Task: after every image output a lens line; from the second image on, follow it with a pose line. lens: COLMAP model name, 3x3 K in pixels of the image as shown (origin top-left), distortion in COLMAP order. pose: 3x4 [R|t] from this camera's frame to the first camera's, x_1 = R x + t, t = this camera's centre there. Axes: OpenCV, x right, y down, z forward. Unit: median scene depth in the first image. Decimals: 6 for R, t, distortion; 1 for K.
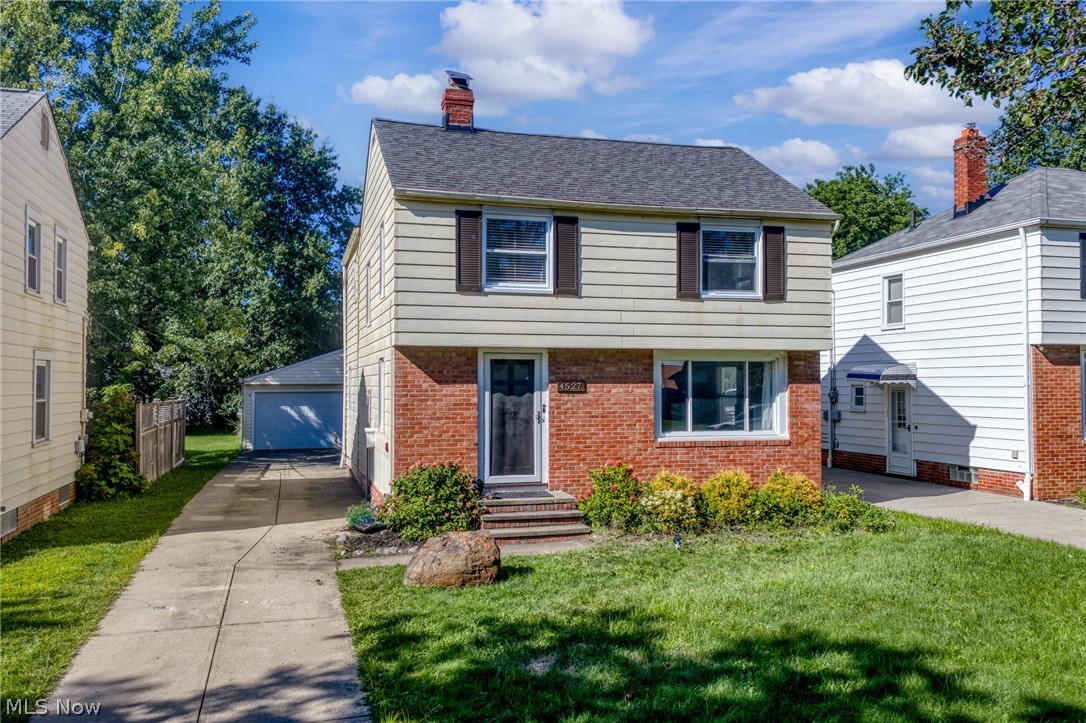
lens RADIAL K [[897.1, 0, 543.0], [0, 897.1, 361.5], [0, 0, 1]] dist [-0.000249, -0.001421]
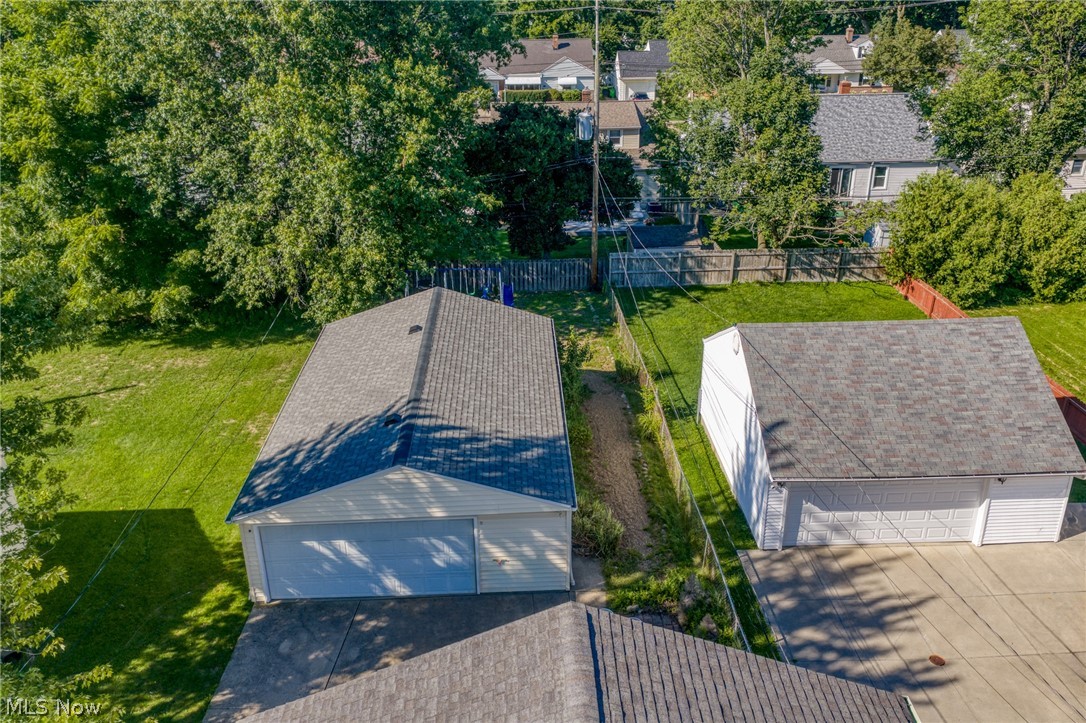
lens RADIAL K [[897.1, 0, 543.0], [0, 897.1, 361.5], [0, 0, 1]] dist [-0.000249, -0.001421]
pose [[0.971050, 0.089464, -0.221492, -0.001682], [0.018175, 0.896862, 0.441938, -0.240199], [0.238185, -0.433169, 0.869271, 0.393177]]
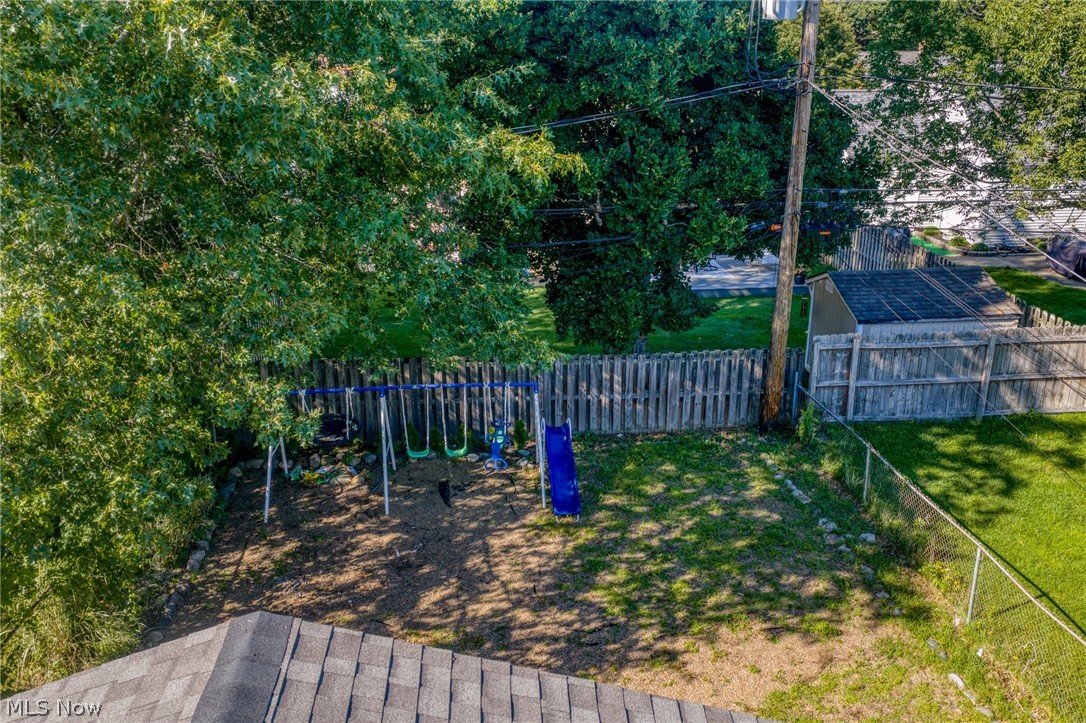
lens RADIAL K [[897.1, 0, 543.0], [0, 897.1, 361.5], [0, 0, 1]] dist [-0.000249, -0.001421]
pose [[0.977366, 0.062583, -0.202088, -0.175804], [0.017509, 0.928037, 0.372076, -0.063887], [0.210831, -0.367193, 0.905936, 0.889350]]
